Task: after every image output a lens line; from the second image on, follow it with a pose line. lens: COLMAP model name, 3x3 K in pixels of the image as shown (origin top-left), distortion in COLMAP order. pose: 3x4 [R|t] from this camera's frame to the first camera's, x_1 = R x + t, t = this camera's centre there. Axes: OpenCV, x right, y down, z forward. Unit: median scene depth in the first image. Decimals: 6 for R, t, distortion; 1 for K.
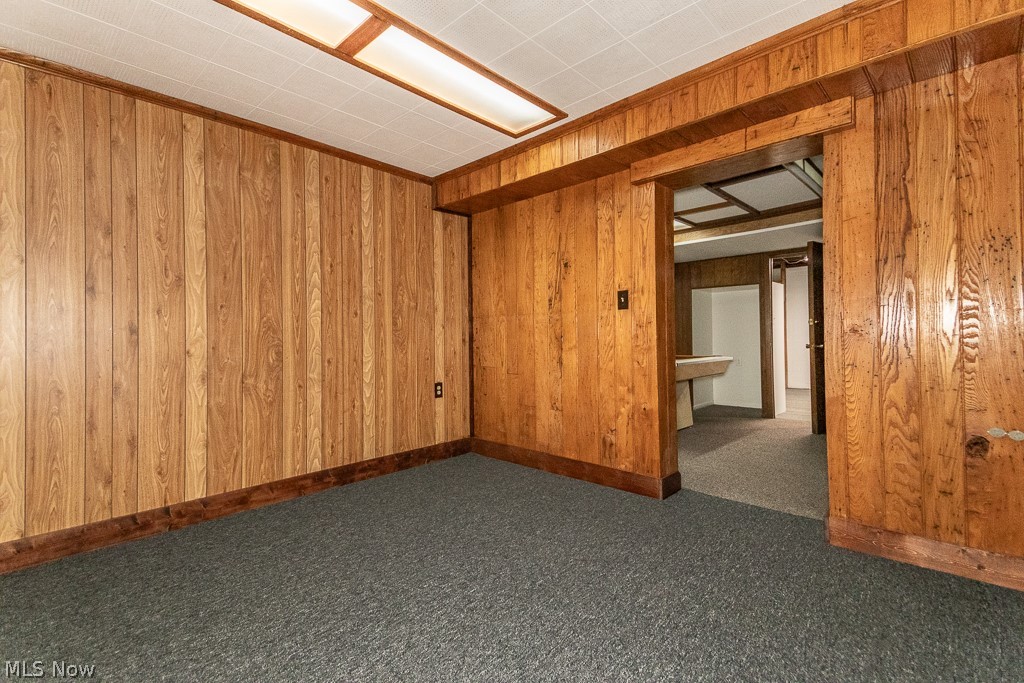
lens RADIAL K [[474.4, 0, 506.0], [0, 474.4, 333.9], [0, 0, 1]] dist [0.050389, -0.000321]
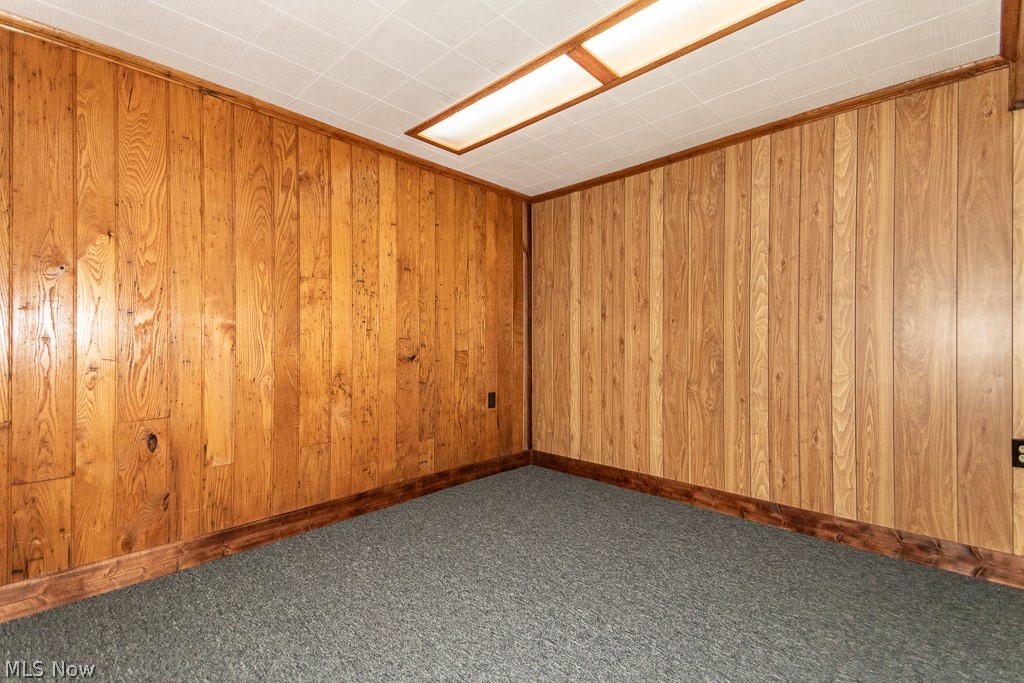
lens RADIAL K [[470.6, 0, 512.0], [0, 470.6, 341.5], [0, 0, 1]] dist [0.047589, -0.000346]
pose [[-0.026245, 0.005468, -0.999641, 0.523040], [0.007344, 0.999959, 0.005277, -0.014133], [0.999629, -0.007203, -0.026284, 0.590368]]
